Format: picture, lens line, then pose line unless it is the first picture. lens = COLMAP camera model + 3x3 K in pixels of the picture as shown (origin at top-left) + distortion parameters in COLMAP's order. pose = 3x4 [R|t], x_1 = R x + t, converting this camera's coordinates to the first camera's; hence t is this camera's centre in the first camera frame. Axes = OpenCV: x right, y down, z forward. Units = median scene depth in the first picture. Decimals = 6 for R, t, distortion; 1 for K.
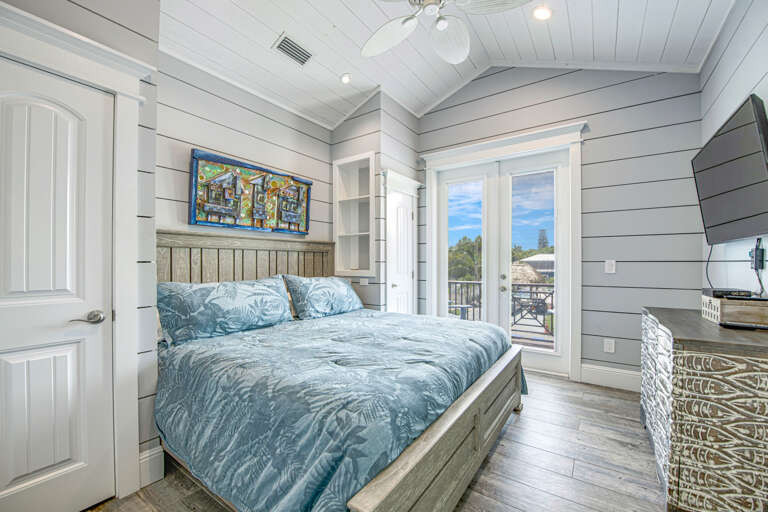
lens RADIAL K [[318.1, 0, 382.5], [0, 318.1, 262.9], [0, 0, 1]] dist [-0.017518, 0.000036]
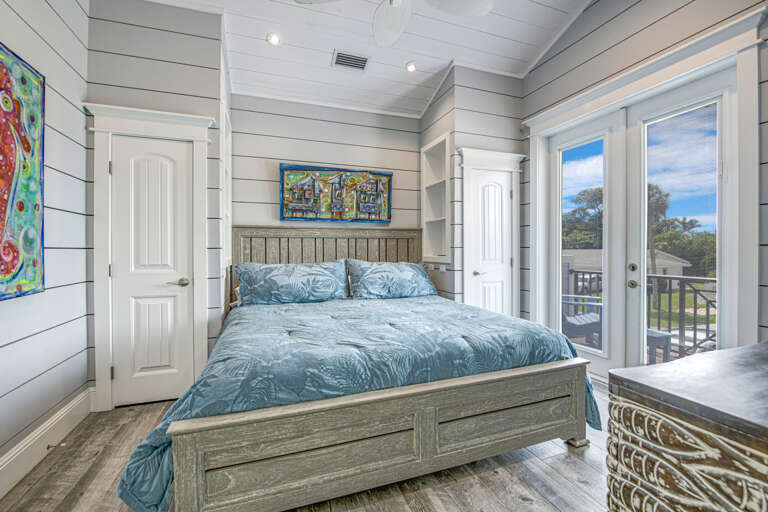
lens RADIAL K [[318.4, 0, 383.2], [0, 318.4, 251.5], [0, 0, 1]] dist [-0.008934, 0.000053]
pose [[0.819676, 0.002199, -0.572823, 0.441771], [0.002252, 0.999973, 0.007061, 0.001924], [0.572823, -0.007078, 0.819649, 0.122828]]
